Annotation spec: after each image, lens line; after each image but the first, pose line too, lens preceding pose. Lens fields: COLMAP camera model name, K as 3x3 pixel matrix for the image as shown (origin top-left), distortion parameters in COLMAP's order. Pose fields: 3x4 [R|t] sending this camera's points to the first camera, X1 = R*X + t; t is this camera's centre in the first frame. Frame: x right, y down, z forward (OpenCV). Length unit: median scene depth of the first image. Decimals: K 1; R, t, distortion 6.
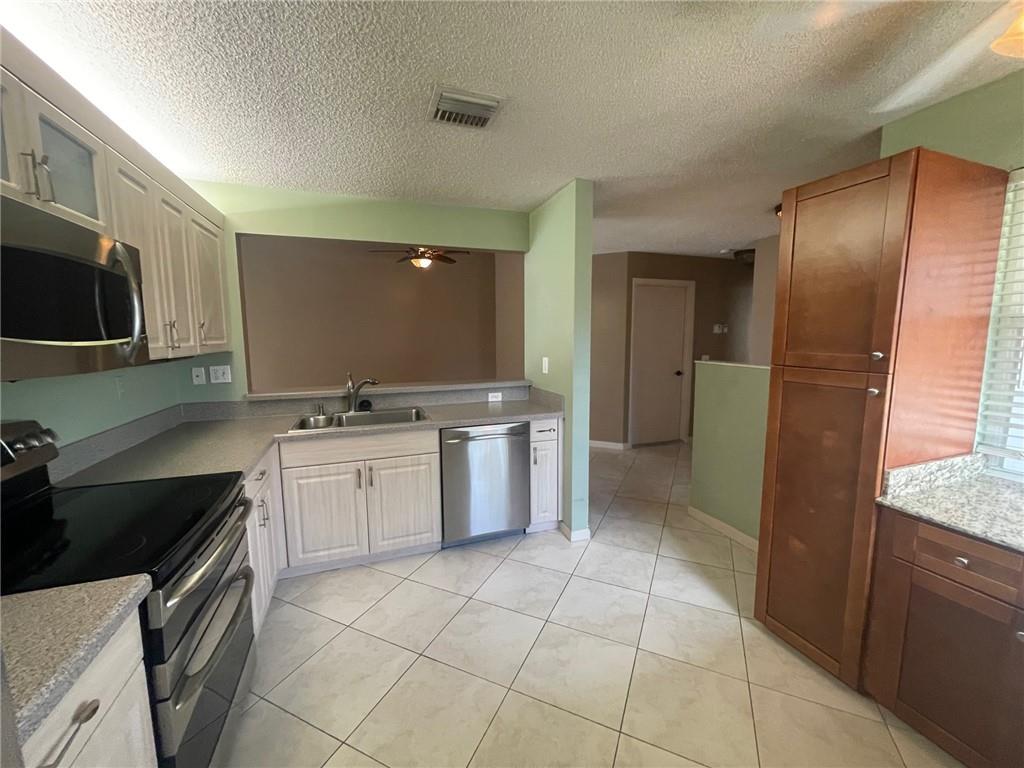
lens RADIAL K [[415.7, 0, 512.0], [0, 415.7, 384.0], [0, 0, 1]] dist [-0.002572, -0.000250]
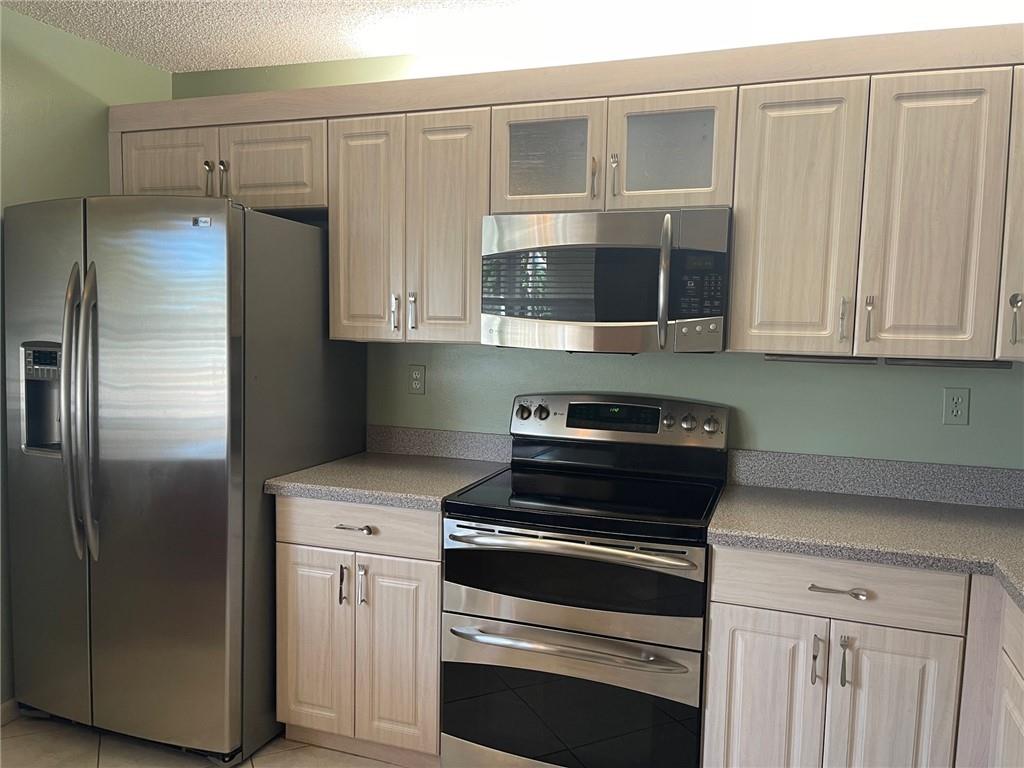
lens RADIAL K [[769.1, 0, 514.8], [0, 769.1, 388.5], [0, 0, 1]] dist [0.059365, -0.069756]
pose [[-0.637886, 0.054980, -0.768166, 0.301373], [-0.109150, 0.980926, 0.160846, -0.108395], [0.762357, 0.186447, -0.619717, 0.995572]]
